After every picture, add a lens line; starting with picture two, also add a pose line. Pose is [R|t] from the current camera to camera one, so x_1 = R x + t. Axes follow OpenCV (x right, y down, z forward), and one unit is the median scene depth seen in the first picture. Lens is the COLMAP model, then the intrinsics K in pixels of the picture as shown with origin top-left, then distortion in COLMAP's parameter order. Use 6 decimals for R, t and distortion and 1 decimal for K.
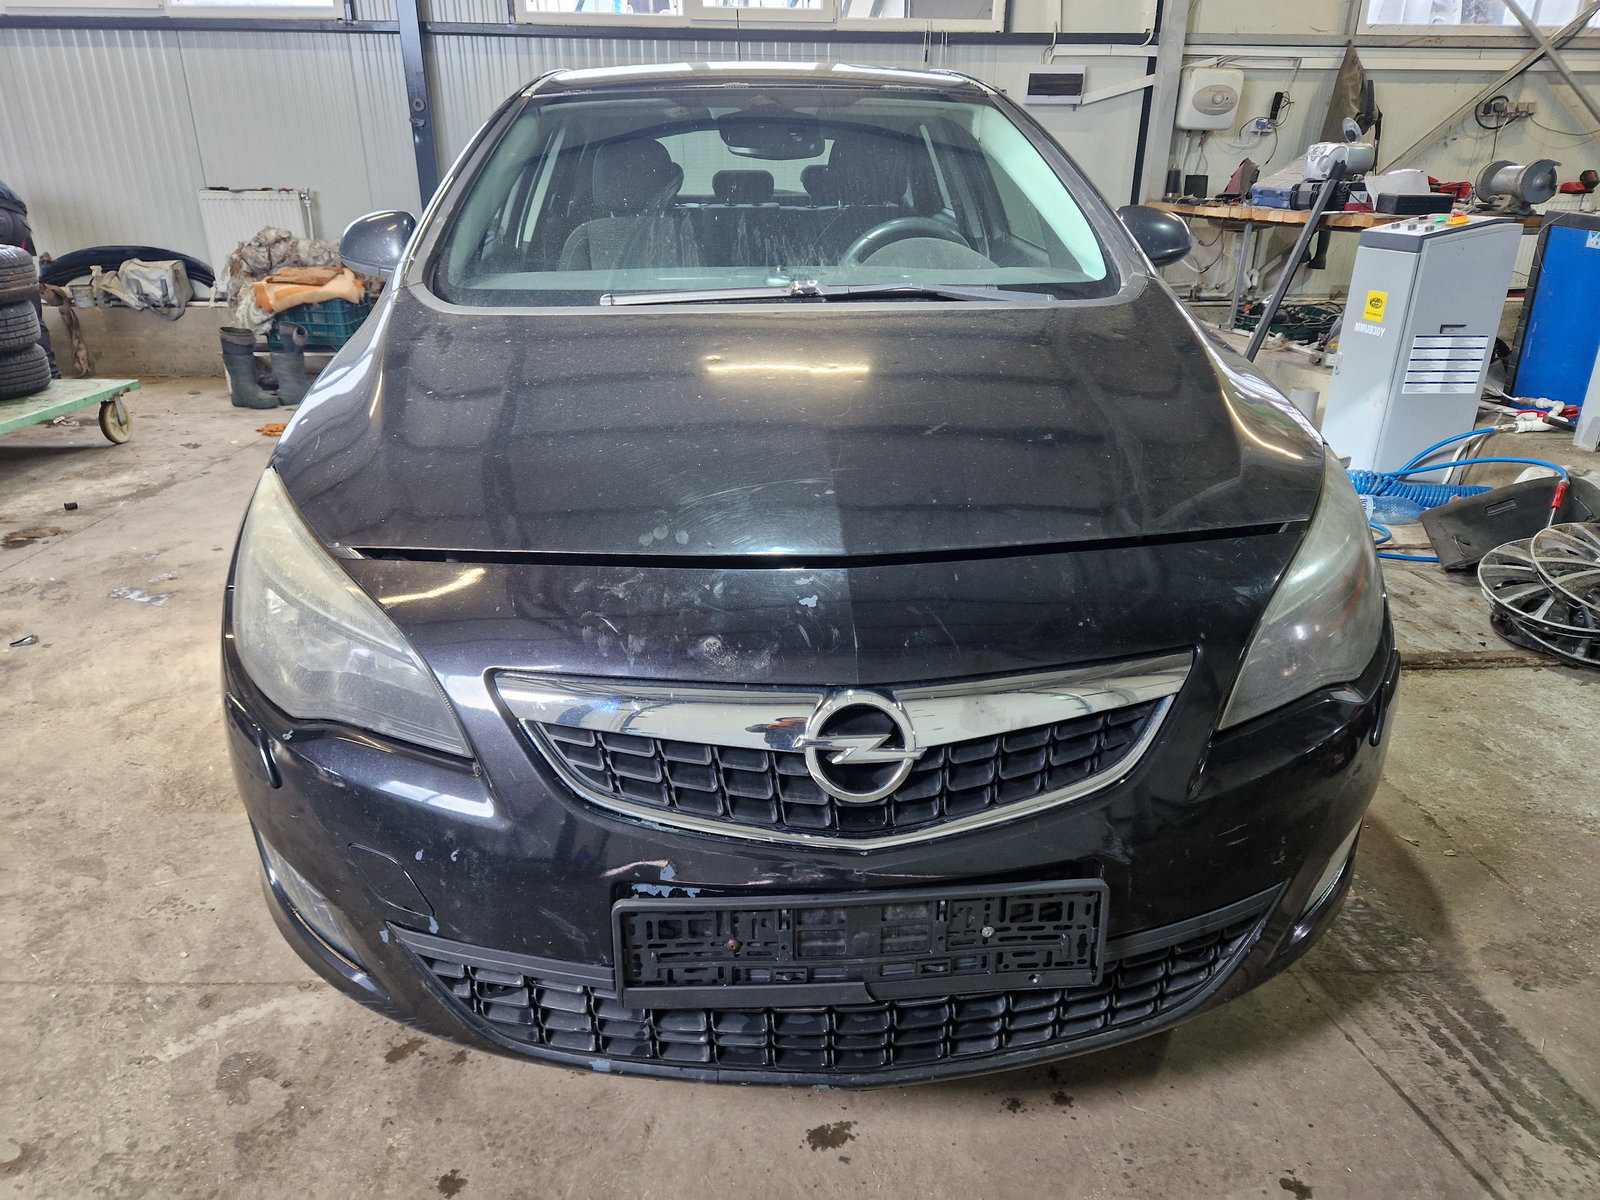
lens RADIAL K [[1064.6, 0, 796.4], [0, 1064.6, 602.1], [0, 0, 1]] dist [0.003758, -0.001761]
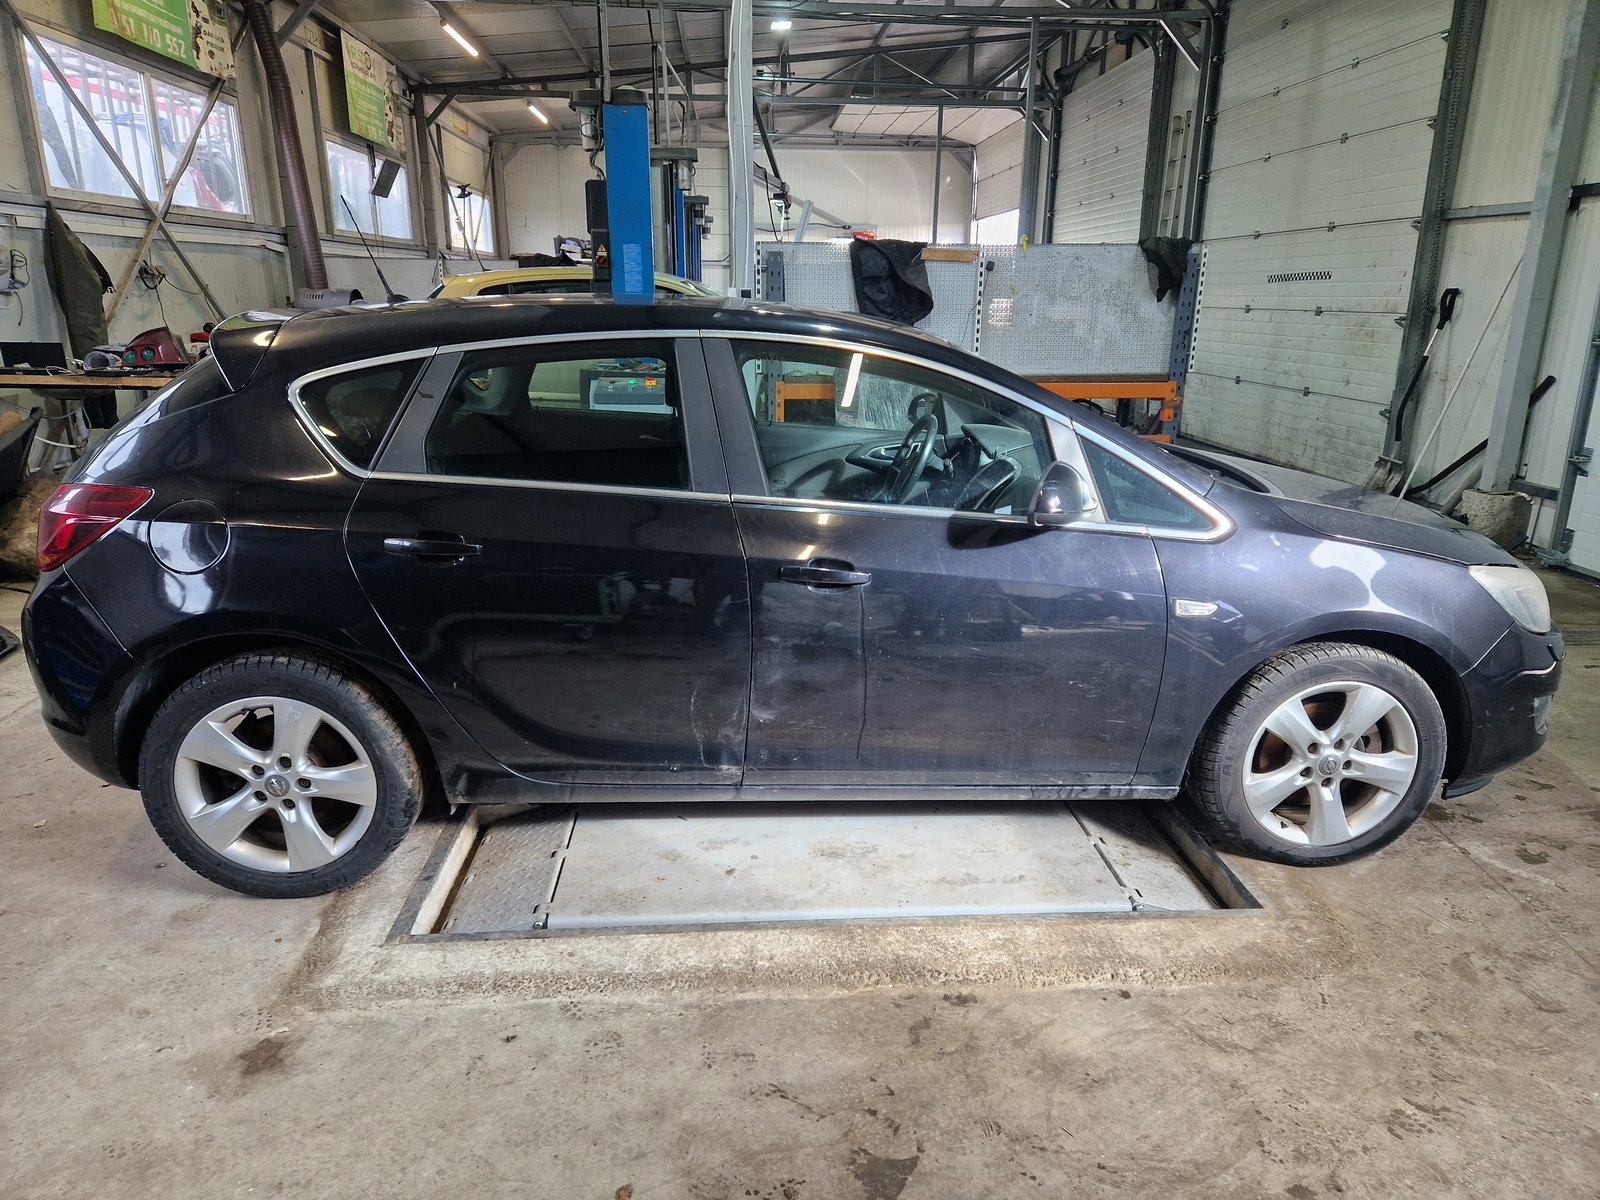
lens RADIAL K [[1064.6, 0, 797.0], [0, 1064.6, 603.8], [0, 0, 1]] dist [0.003758, -0.001761]
pose [[0.027648, -0.285031, 0.958120, -1.412615], [0.373334, 0.892074, 0.254609, -0.591482], [-0.927285, 0.350659, 0.131076, 1.132898]]
